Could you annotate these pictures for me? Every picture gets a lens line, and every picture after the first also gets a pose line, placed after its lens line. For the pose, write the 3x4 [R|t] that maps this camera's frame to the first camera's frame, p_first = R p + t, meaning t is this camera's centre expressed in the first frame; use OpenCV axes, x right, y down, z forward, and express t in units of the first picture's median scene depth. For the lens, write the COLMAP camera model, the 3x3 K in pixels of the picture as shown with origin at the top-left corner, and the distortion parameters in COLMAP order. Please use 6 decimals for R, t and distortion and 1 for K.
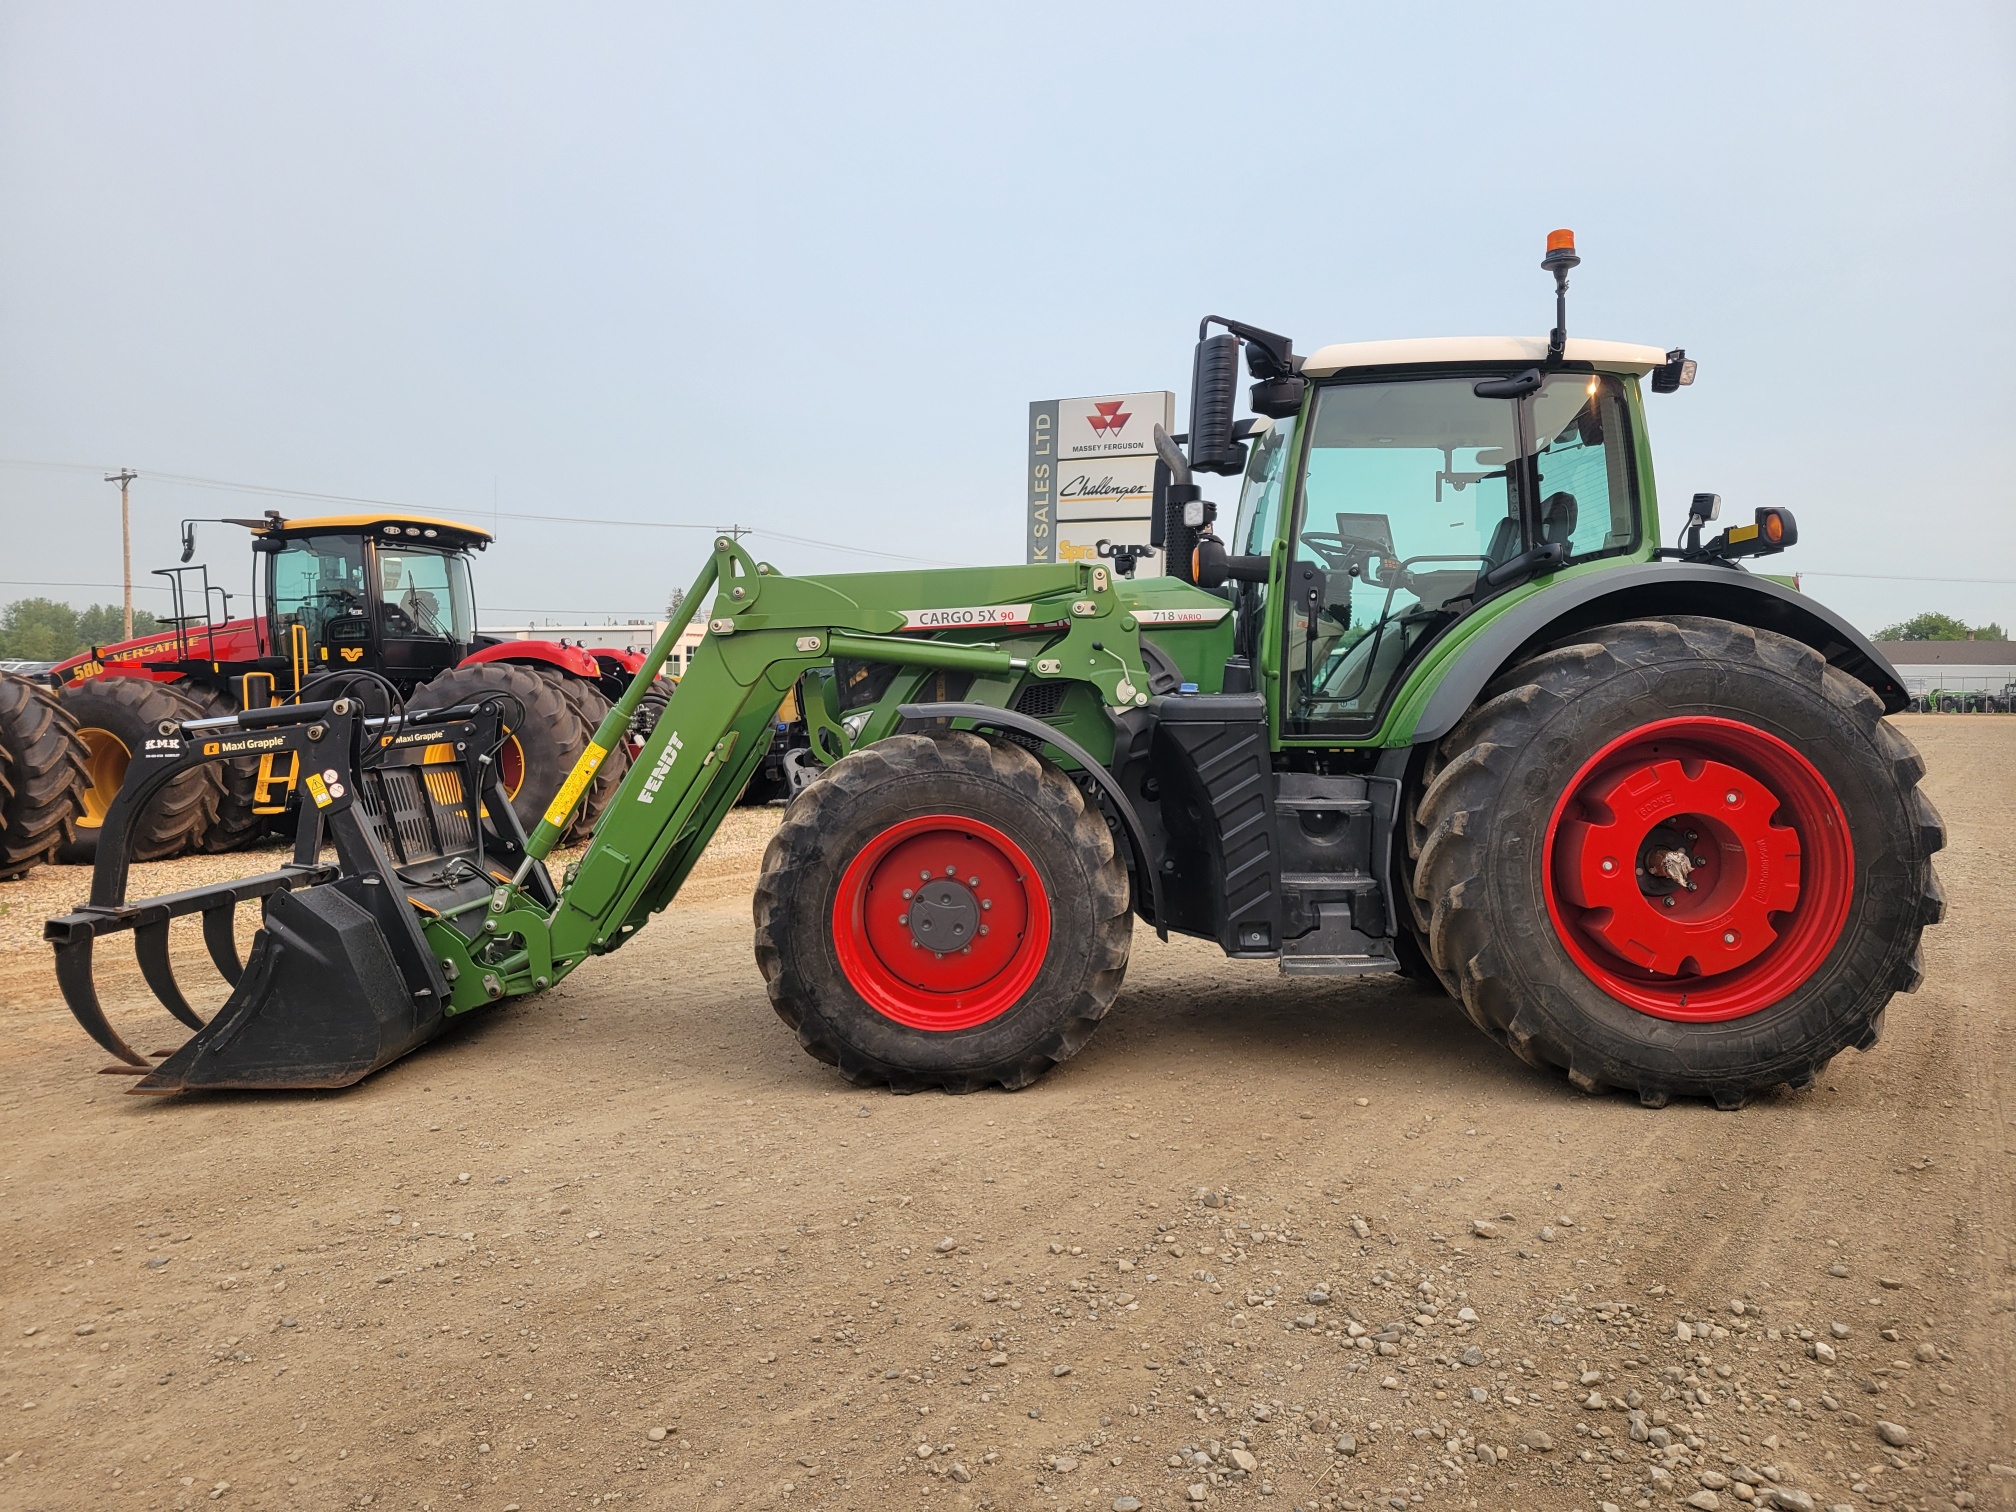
lens RADIAL K [[1477.2, 0, 1003.3], [0, 1477.2, 736.4], [0, 0, 1]] dist [0.065562, -0.038552]
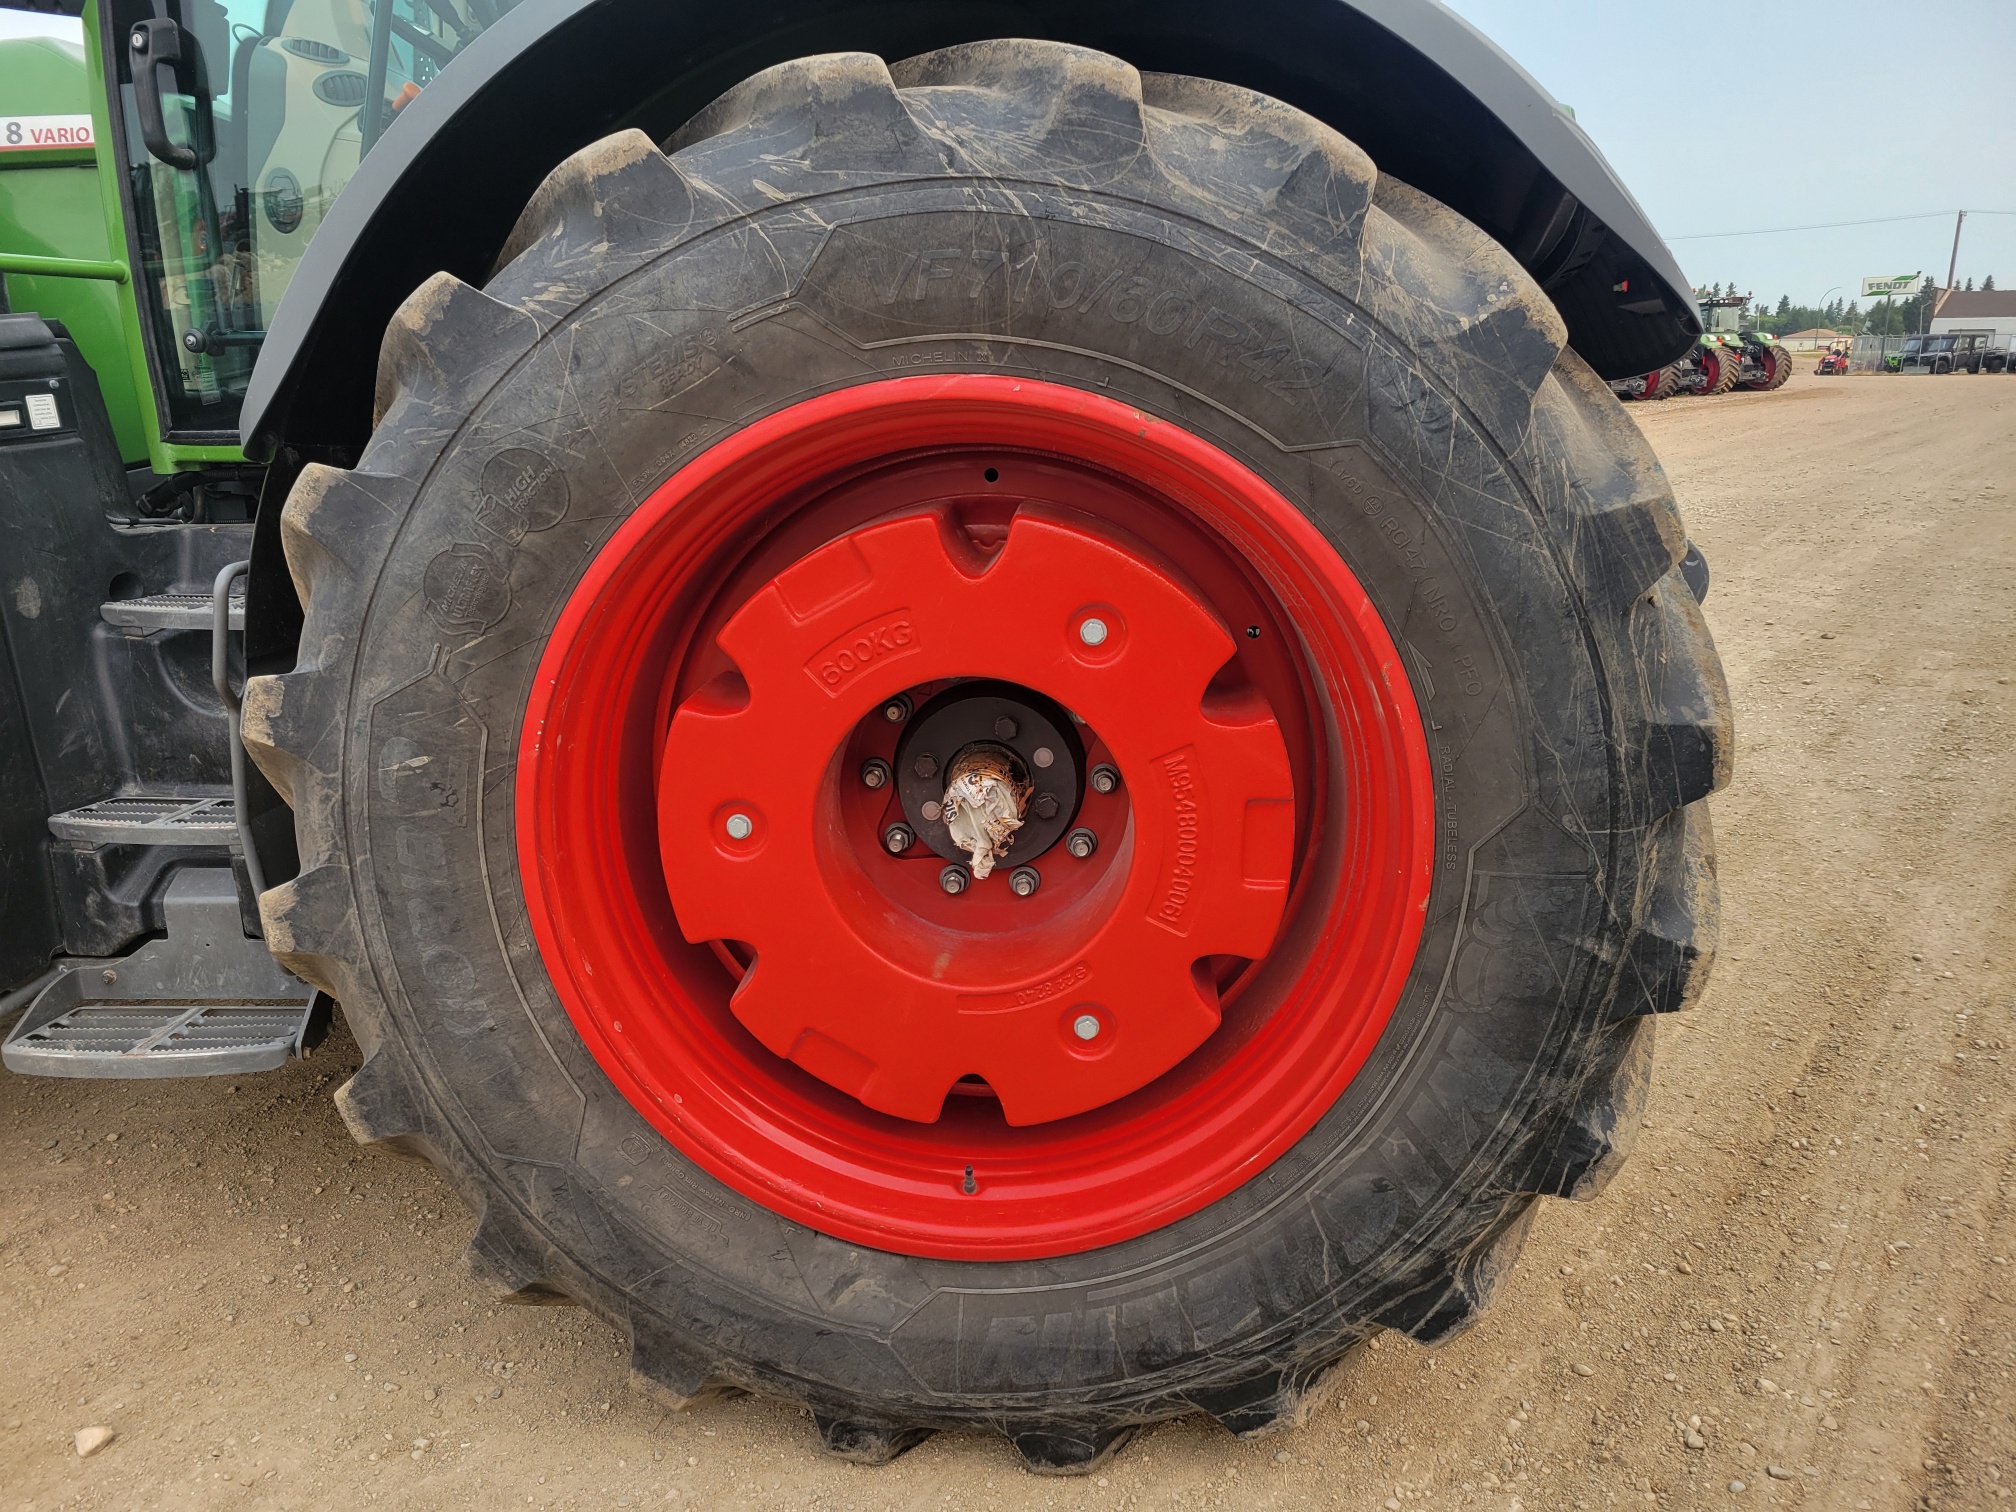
lens RADIAL K [[1477.2, 0, 1003.3], [0, 1477.2, 736.4], [0, 0, 1]] dist [0.065562, -0.038552]
pose [[0.997902, 0.006583, -0.064410, 0.494058], [0.007168, 0.977470, 0.210953, -0.005239], [0.064347, -0.210972, 0.975372, 0.683769]]
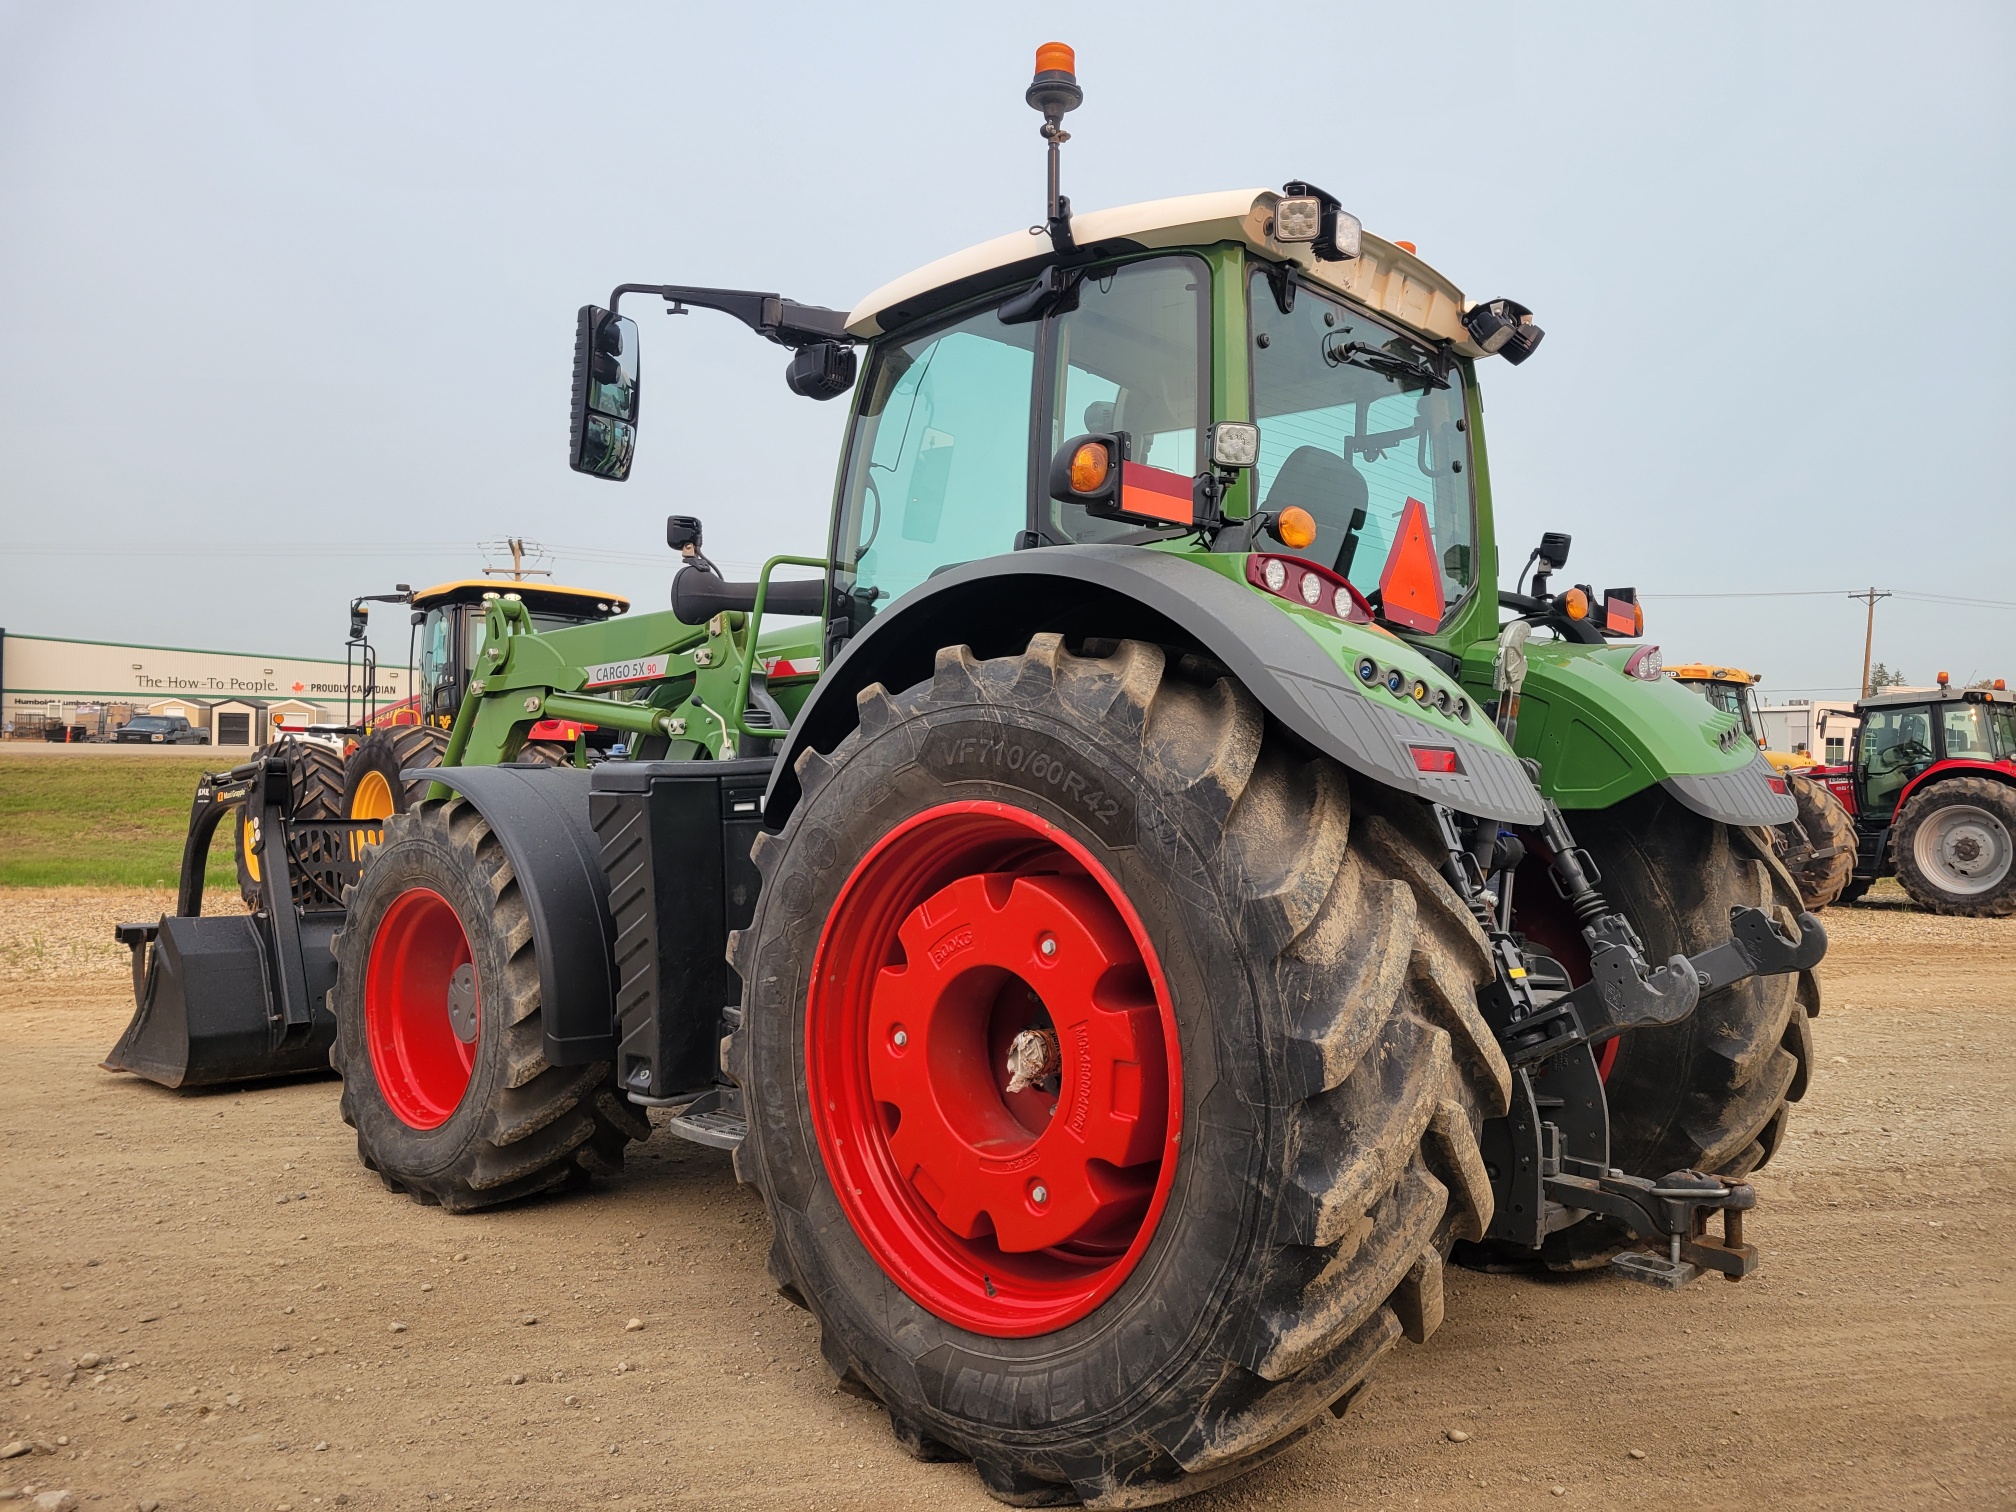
lens RADIAL K [[1483.8, 0, 1065.9], [0, 1483.8, 754.0], [0, 0, 1]] dist [0.056923, -0.002430]
pose [[0.749305, 0.007270, -0.662186, 0.878785], [-0.037455, 0.998804, -0.031417, -0.015020], [0.661165, 0.048343, 0.748681, 0.582225]]
